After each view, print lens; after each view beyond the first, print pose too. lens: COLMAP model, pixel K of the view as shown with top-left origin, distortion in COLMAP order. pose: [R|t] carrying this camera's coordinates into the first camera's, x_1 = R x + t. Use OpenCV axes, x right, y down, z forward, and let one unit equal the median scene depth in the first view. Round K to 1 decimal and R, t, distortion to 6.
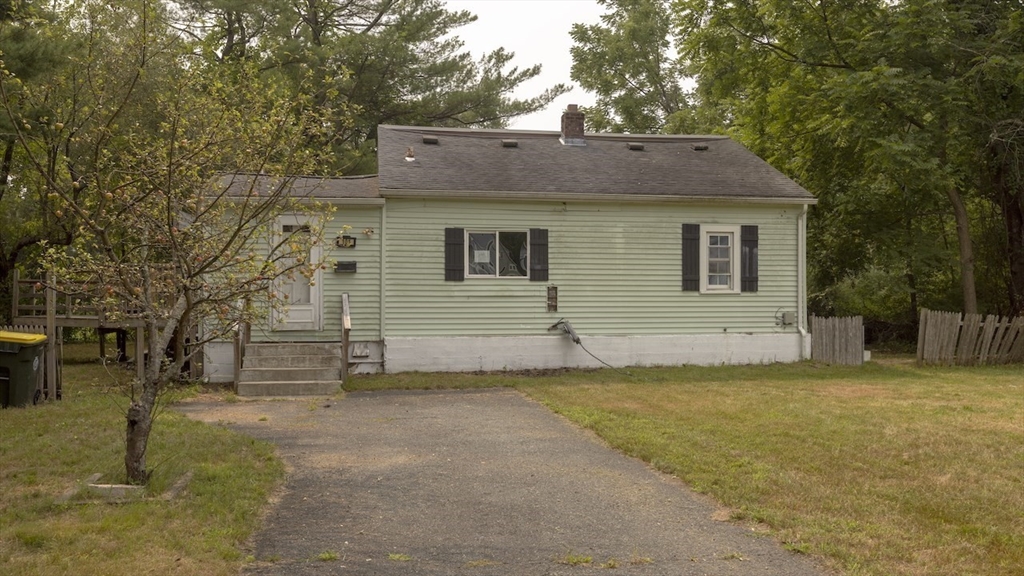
lens RADIAL K [[894.1, 0, 511.8], [0, 894.1, 290.2], [0, 0, 1]] dist [0.011173, 0.000108]
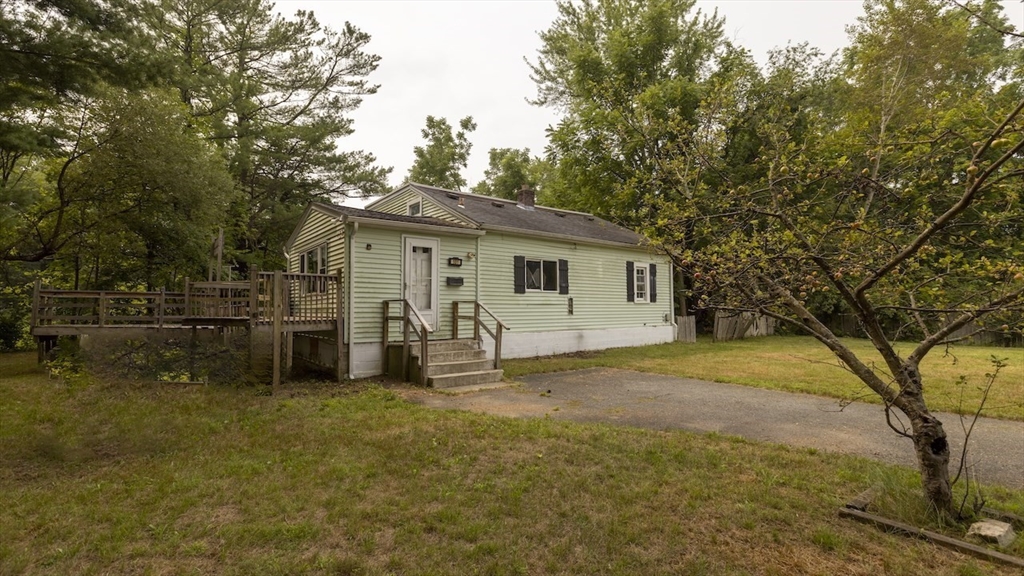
lens RADIAL K [[467.8, 0, 512.1], [0, 467.8, 287.9], [0, 0, 1]] dist [0.003103, 0.000162]
pose [[0.876902, 0.018122, 0.480328, -0.423337], [0.002427, 0.999109, -0.042127, 0.012083], [-0.480664, 0.038107, 0.876076, 0.352115]]
